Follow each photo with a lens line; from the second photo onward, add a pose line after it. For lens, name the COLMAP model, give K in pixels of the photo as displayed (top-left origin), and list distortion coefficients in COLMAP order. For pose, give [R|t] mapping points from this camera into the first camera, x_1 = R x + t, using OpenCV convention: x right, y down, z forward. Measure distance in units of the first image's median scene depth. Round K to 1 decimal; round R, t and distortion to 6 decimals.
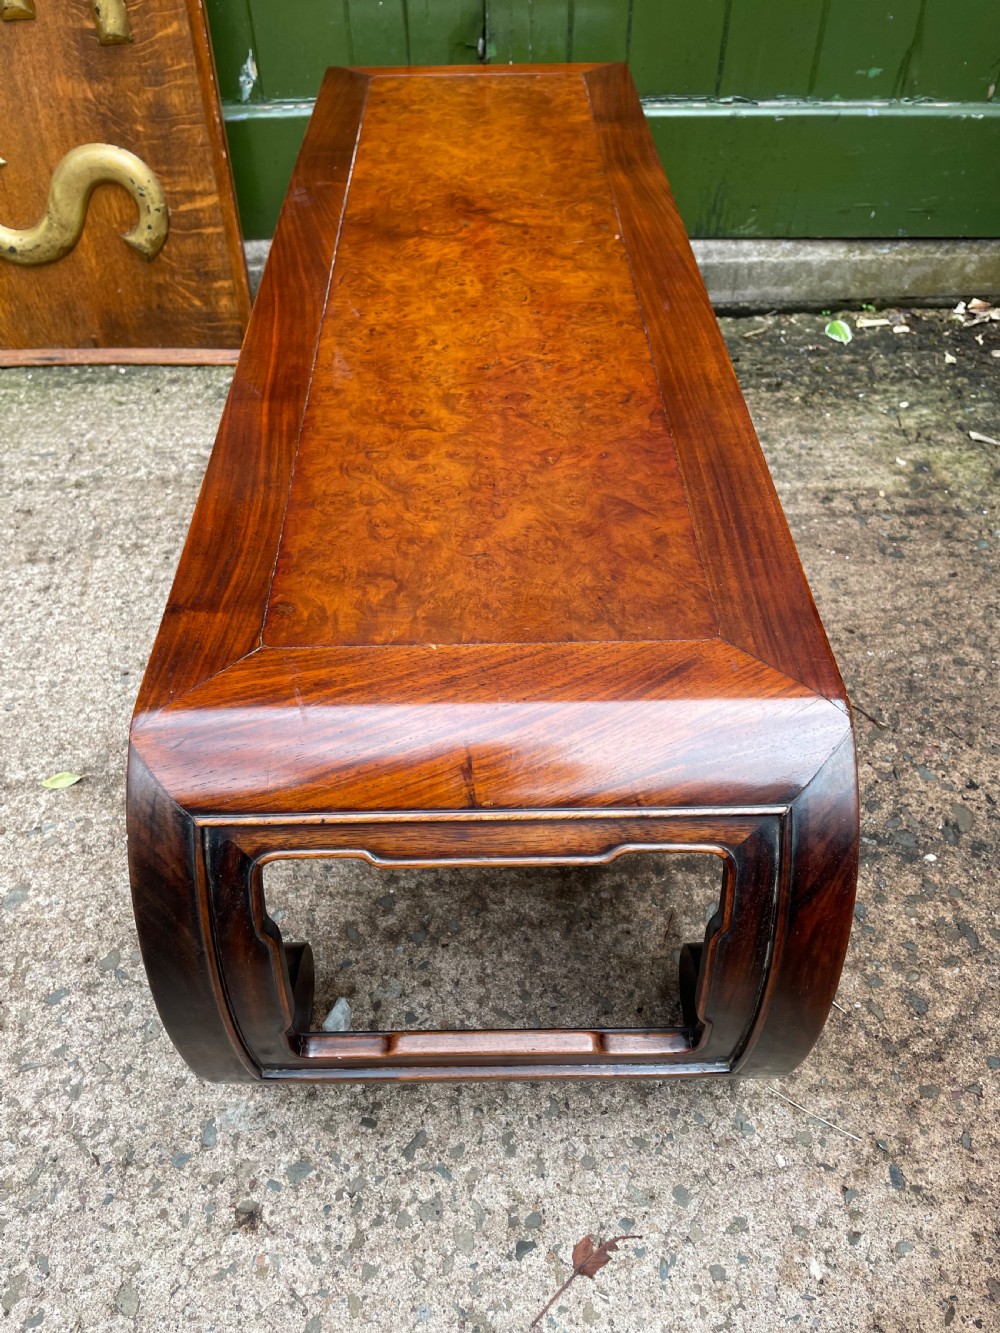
lens RADIAL K [[1014.5, 0, 497.7], [0, 1014.5, 670.1], [0, 0, 1]] dist [0.081415, -0.114980]
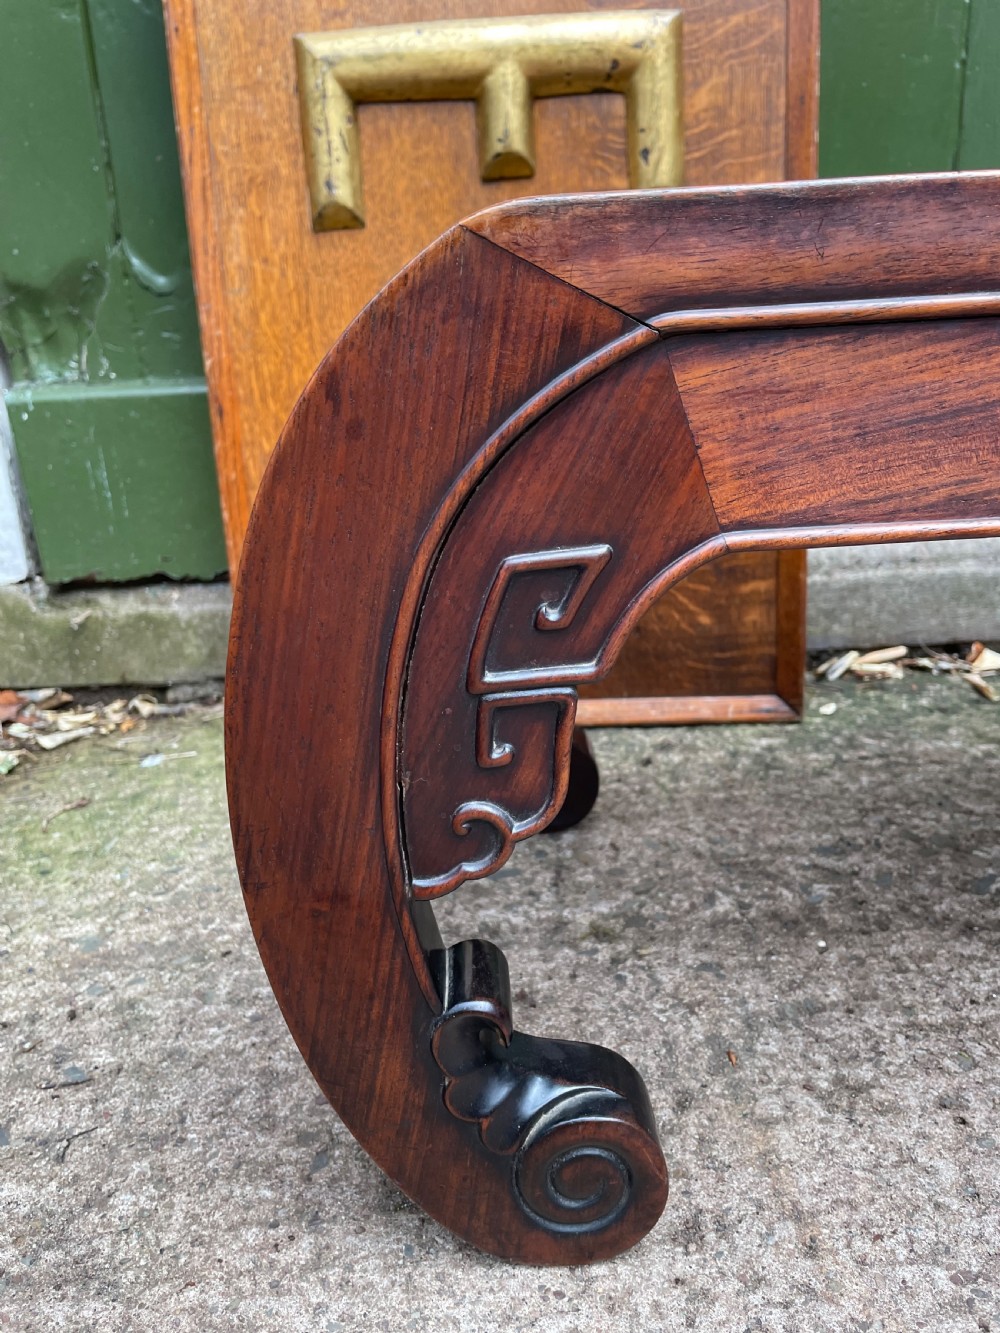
lens RADIAL K [[1023.8, 0, 498.6], [0, 1023.8, 656.2], [0, 0, 1]] dist [0.073997, -0.116232]
pose [[0.998819, -0.030060, -0.038163, -0.501228], [0.009881, 0.894861, -0.446236, -0.100679], [0.047565, 0.445332, 0.894101, 0.616535]]
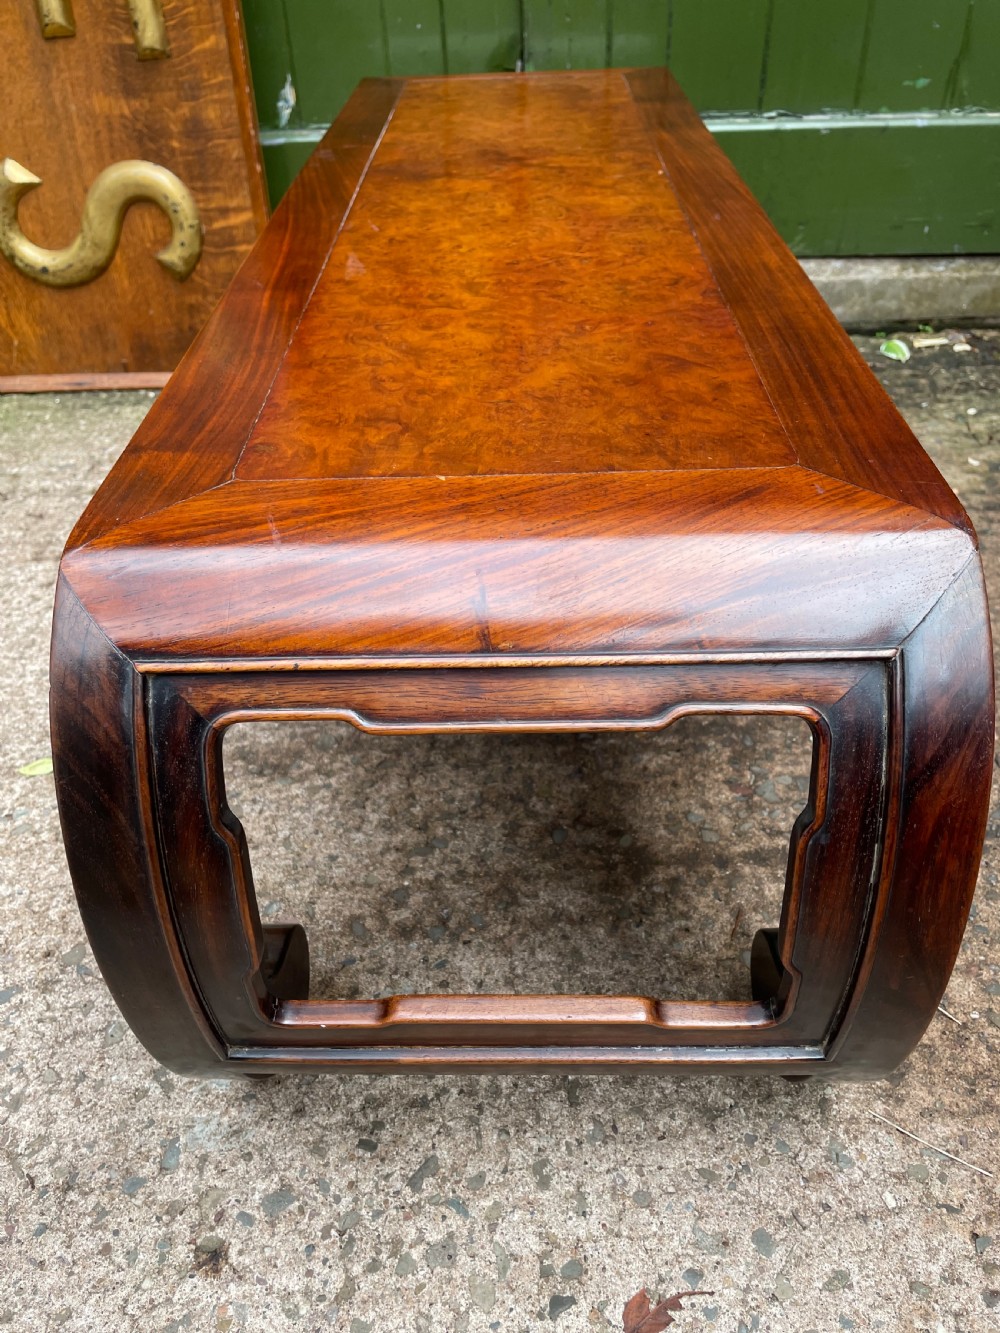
lens RADIAL K [[1017.7, 0, 501.4], [0, 1017.7, 663.3], [0, 0, 1]] dist [0.080149, -0.118695]
pose [[0.999151, -0.000851, -0.041179, 0.008600], [-0.004428, 0.991773, -0.127929, 0.112550], [0.040949, 0.128003, 0.990928, 0.104273]]
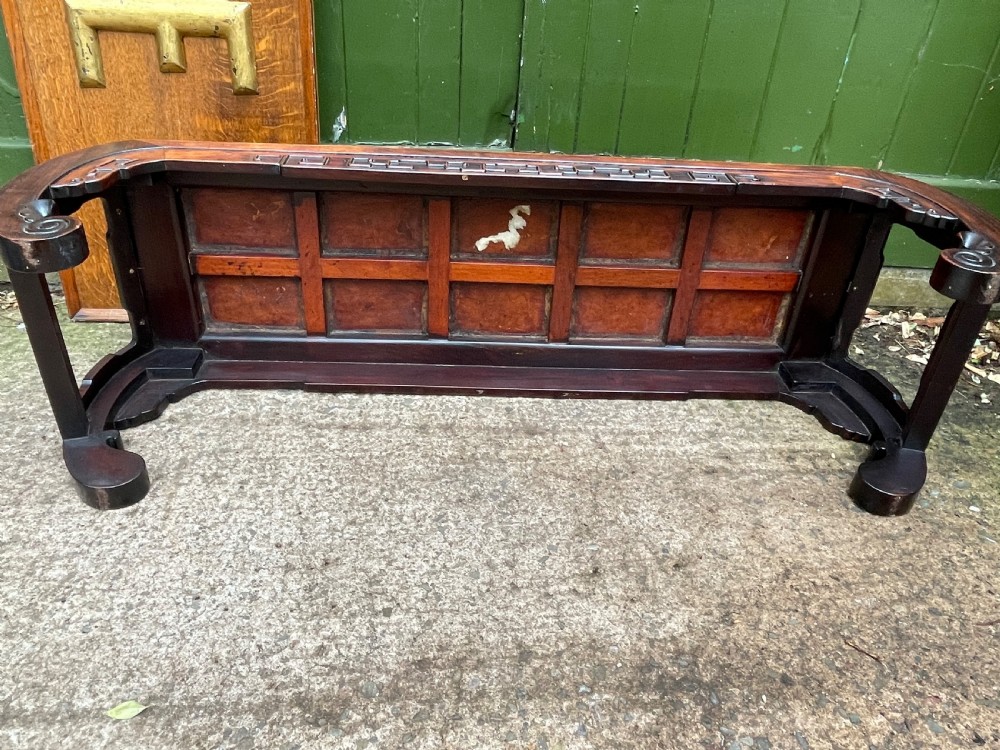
lens RADIAL K [[744.2, 0, 488.6], [0, 744.2, 368.8], [0, 0, 1]] dist [-0.002217, -0.001385]
pose [[0.998107, 0.045930, 0.040897, -0.090050], [-0.035195, 0.971935, -0.232604, -0.057779], [-0.050433, 0.230724, 0.971711, 0.144314]]
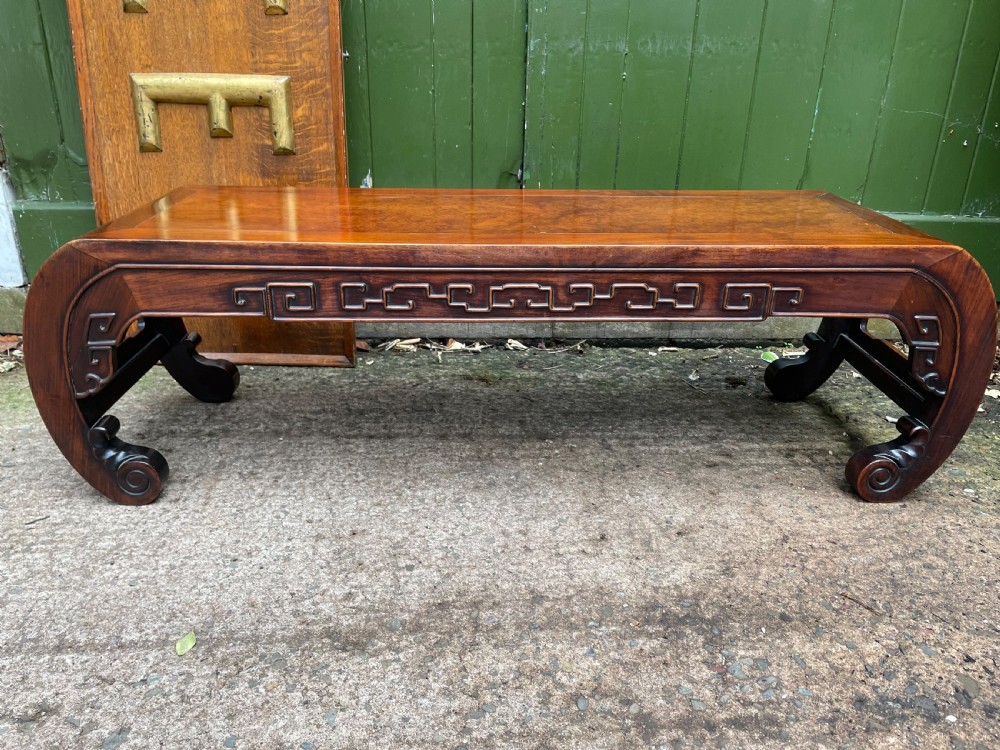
lens RADIAL K [[758.2, 0, 494.4], [0, 758.2, 373.8], [0, 0, 1]] dist [0.087312, -0.121044]
pose [[0.999645, 0.024737, 0.009944, -0.071126], [-0.018956, 0.921728, -0.387372, 0.135819], [-0.018748, 0.387046, 0.921870, 0.081650]]
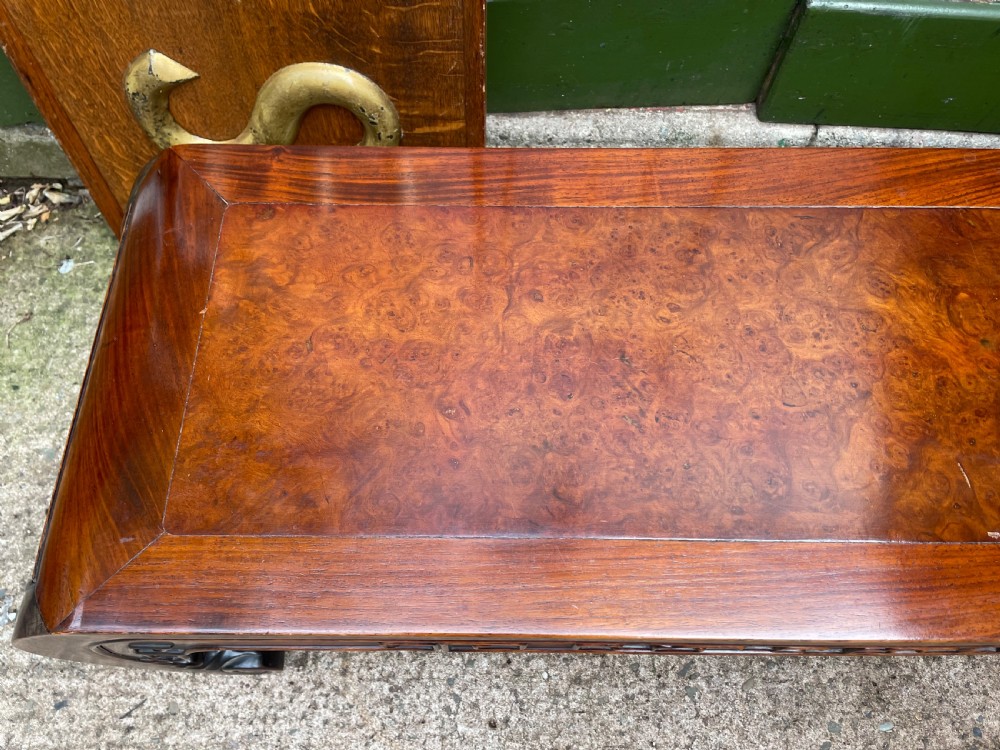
lens RADIAL K [[761.1, 0, 494.9], [0, 761.1, 367.2], [0, 0, 1]] dist [0.081415, -0.114980]
pose [[0.999063, 0.043280, 0.000158, -0.289943], [-0.041128, 0.948240, 0.314879, -0.565948], [0.013479, -0.314590, 0.949132, 0.447098]]
